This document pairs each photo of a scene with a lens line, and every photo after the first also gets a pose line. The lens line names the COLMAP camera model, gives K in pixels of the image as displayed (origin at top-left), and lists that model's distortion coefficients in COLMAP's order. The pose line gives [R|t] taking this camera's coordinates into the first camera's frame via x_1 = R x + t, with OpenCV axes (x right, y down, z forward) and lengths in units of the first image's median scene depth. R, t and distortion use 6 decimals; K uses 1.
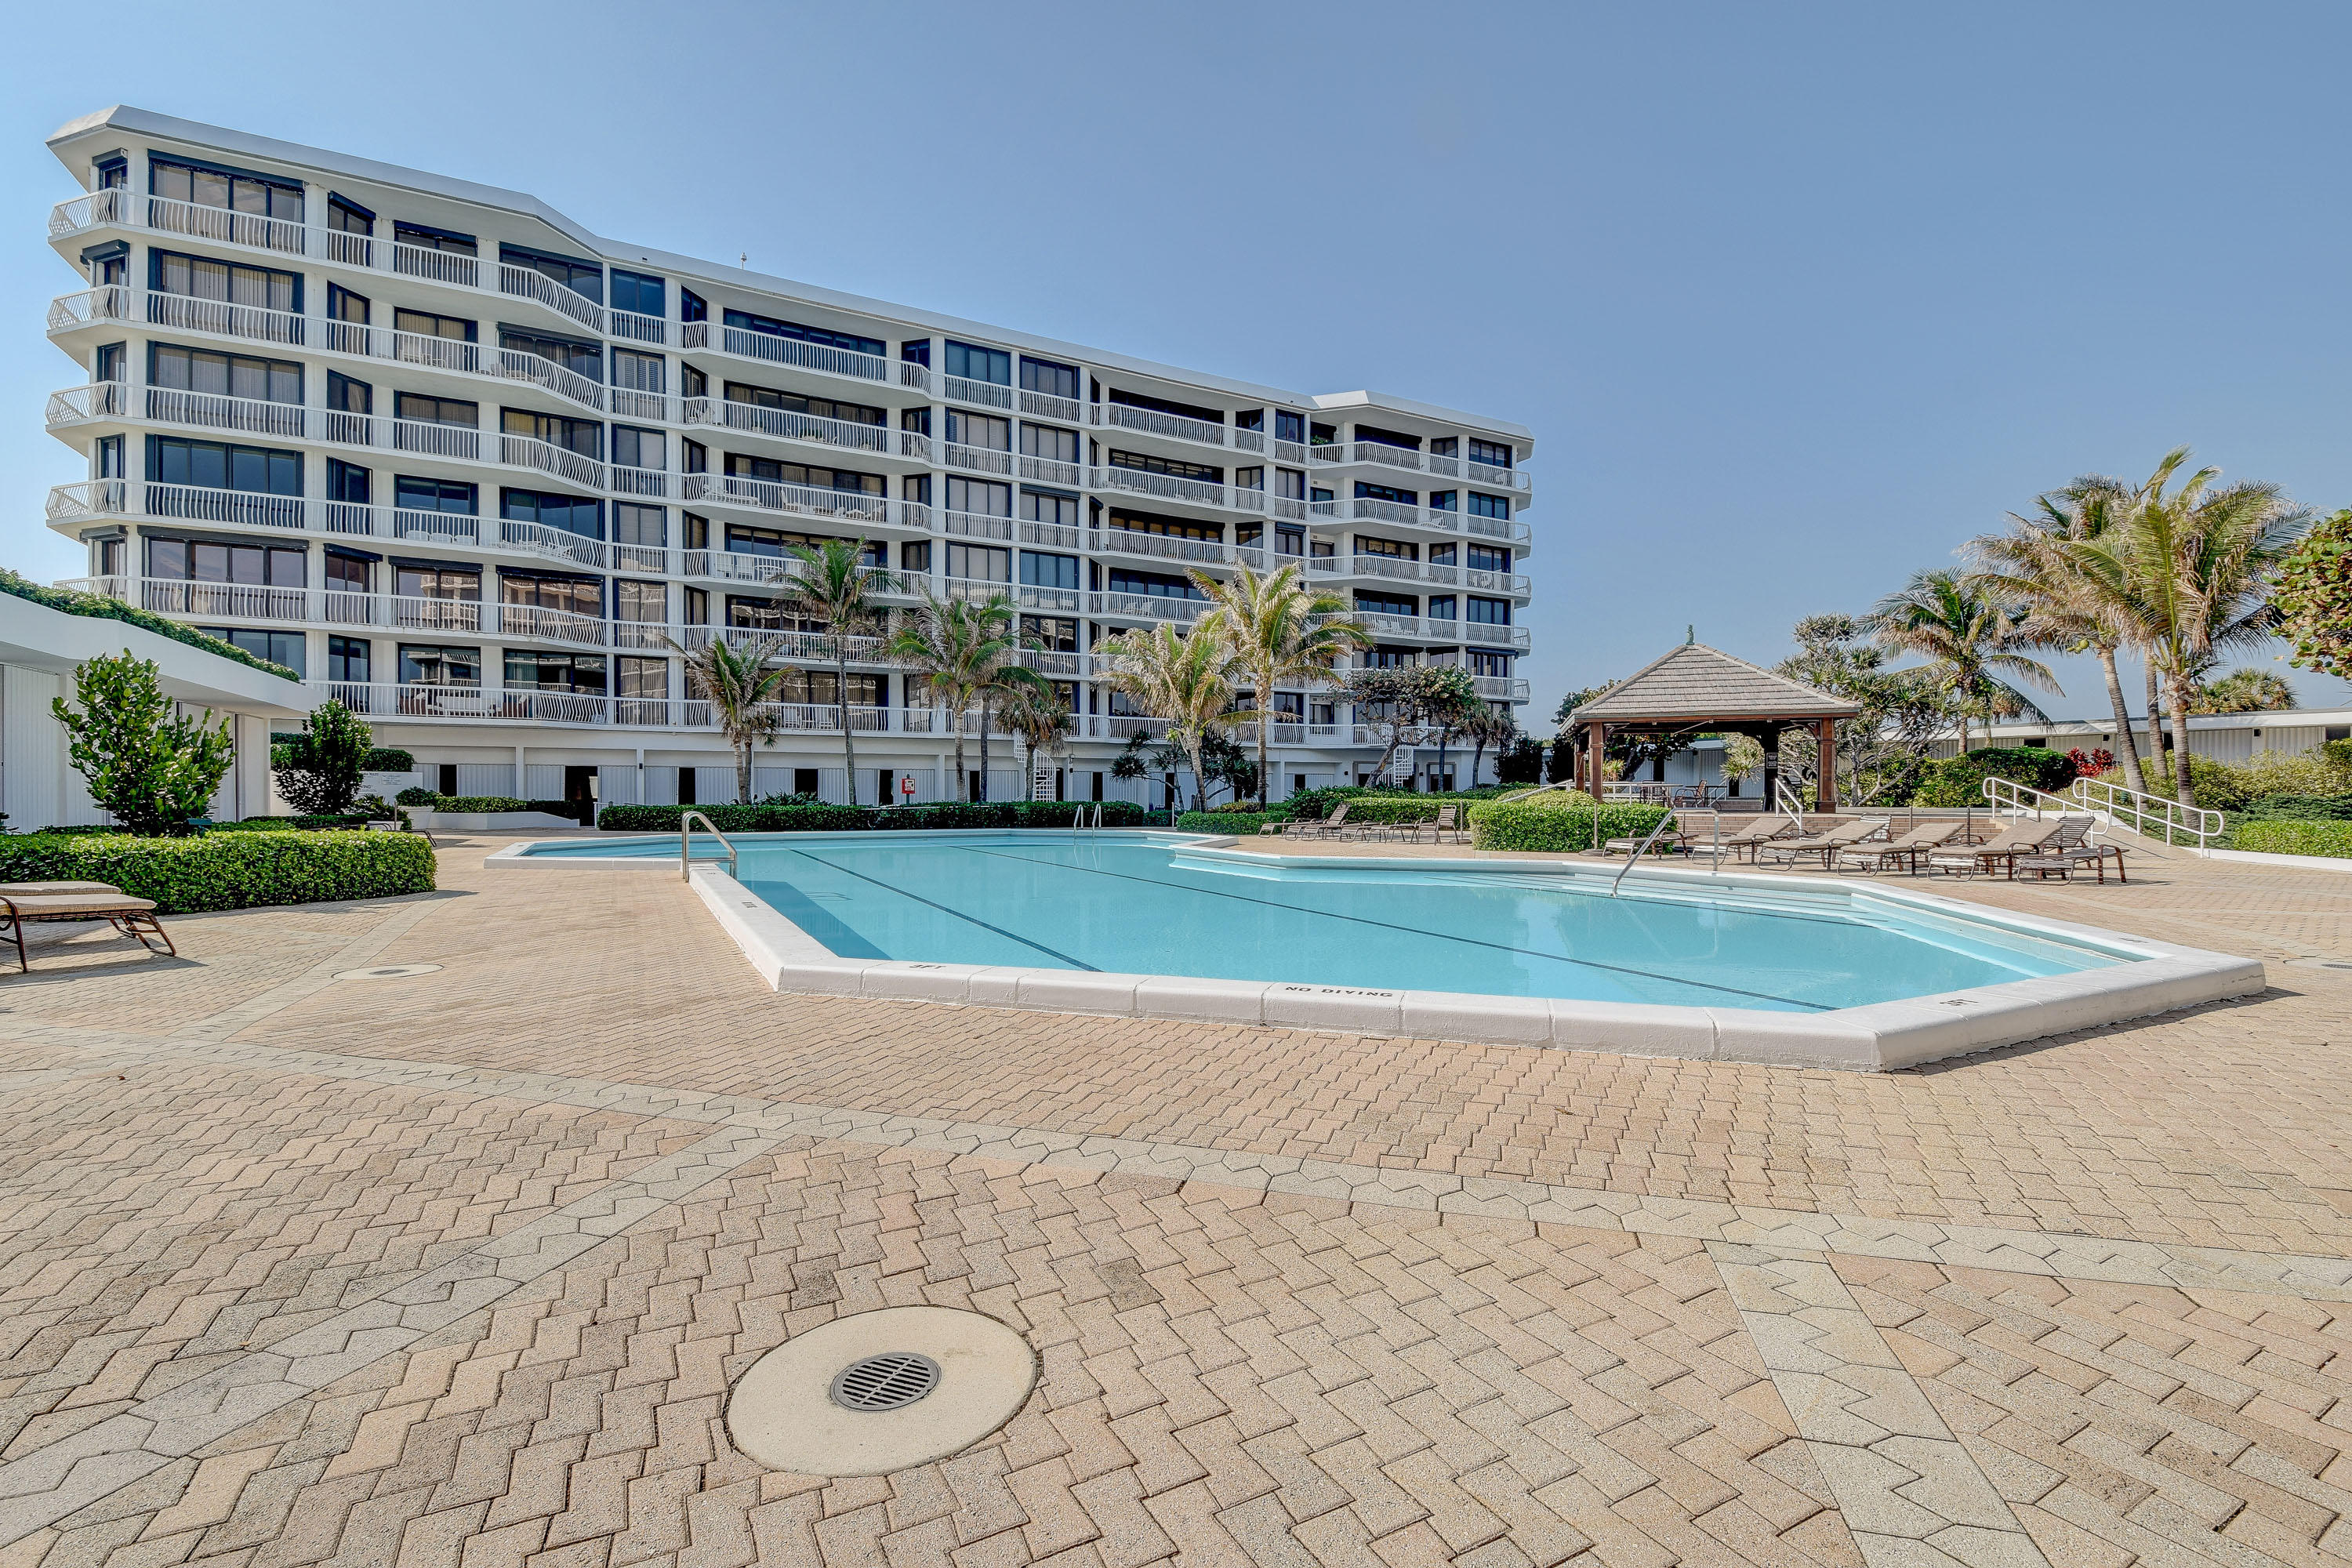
lens RADIAL K [[1217.5, 0, 1213.3], [0, 1217.5, 862.9], [0, 0, 1]] dist [-0.017539, -0.002884]
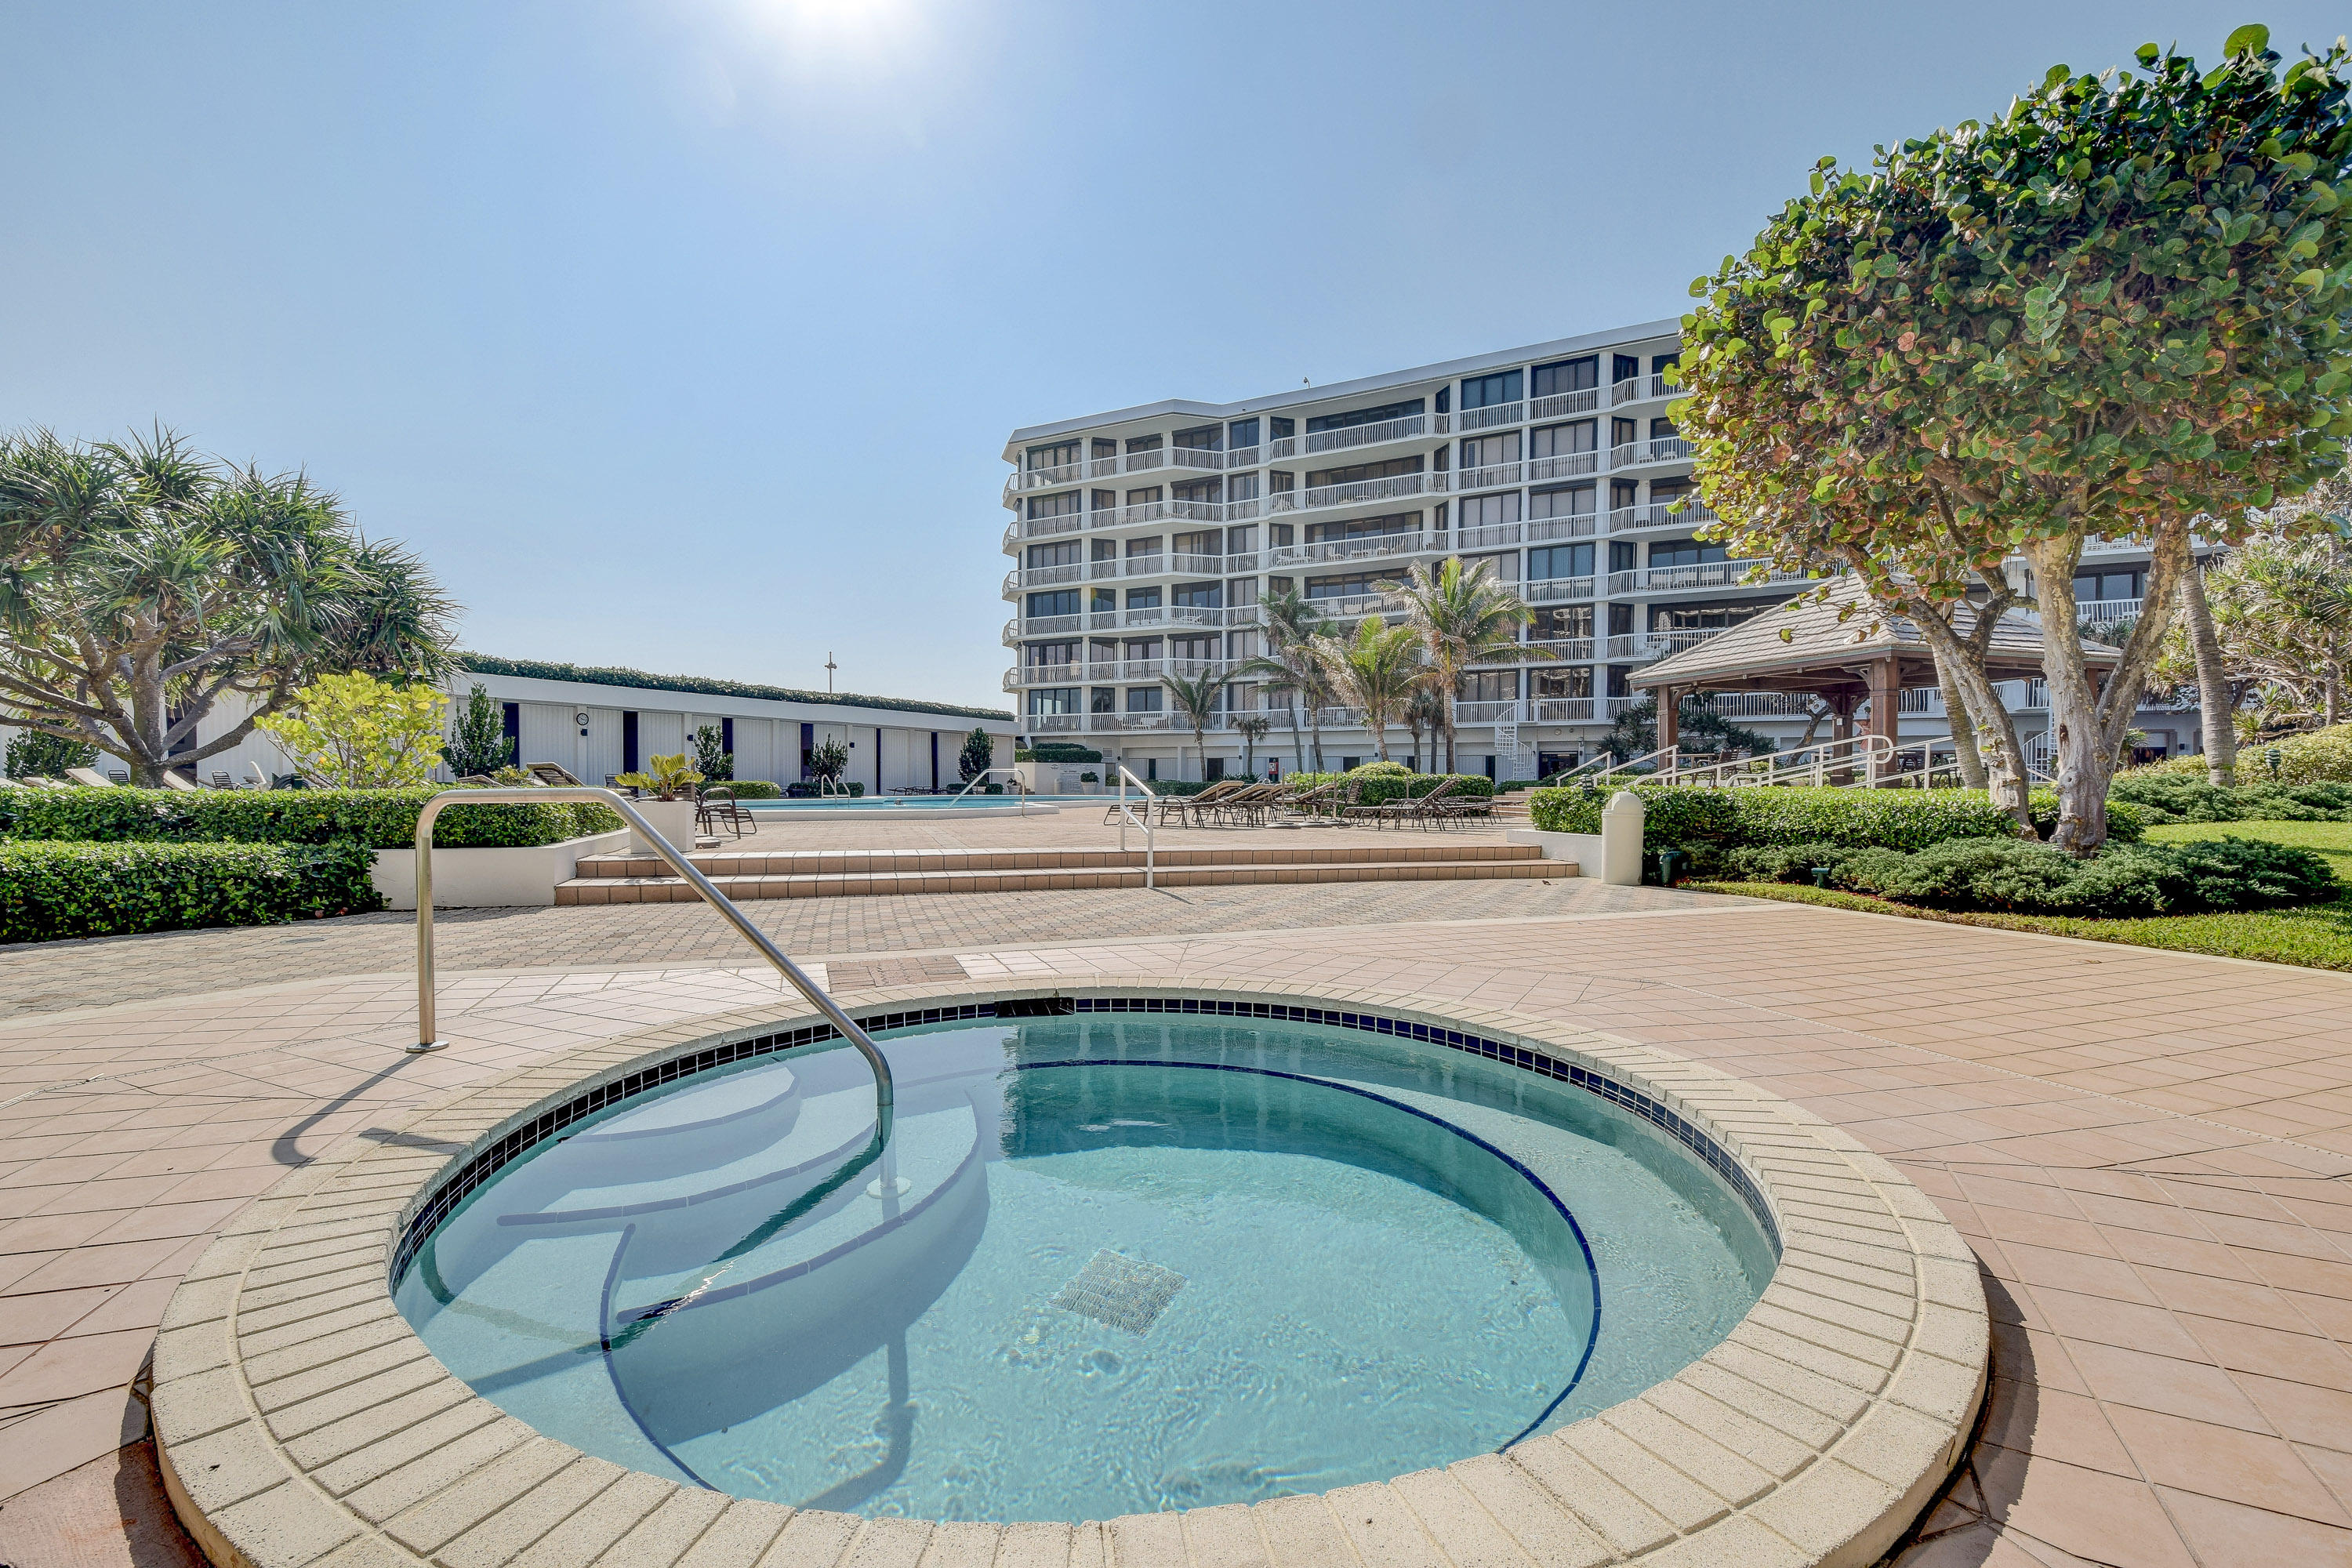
lens RADIAL K [[991.7, 0, 1179.7], [0, 991.7, 826.4], [0, 0, 1]] dist [0.005203, 0.000044]
pose [[0.480071, 0.041313, -0.876256, 0.567776], [-0.045265, 0.998726, 0.022288, -0.020327], [0.876061, 0.028963, 0.481330, 0.372064]]
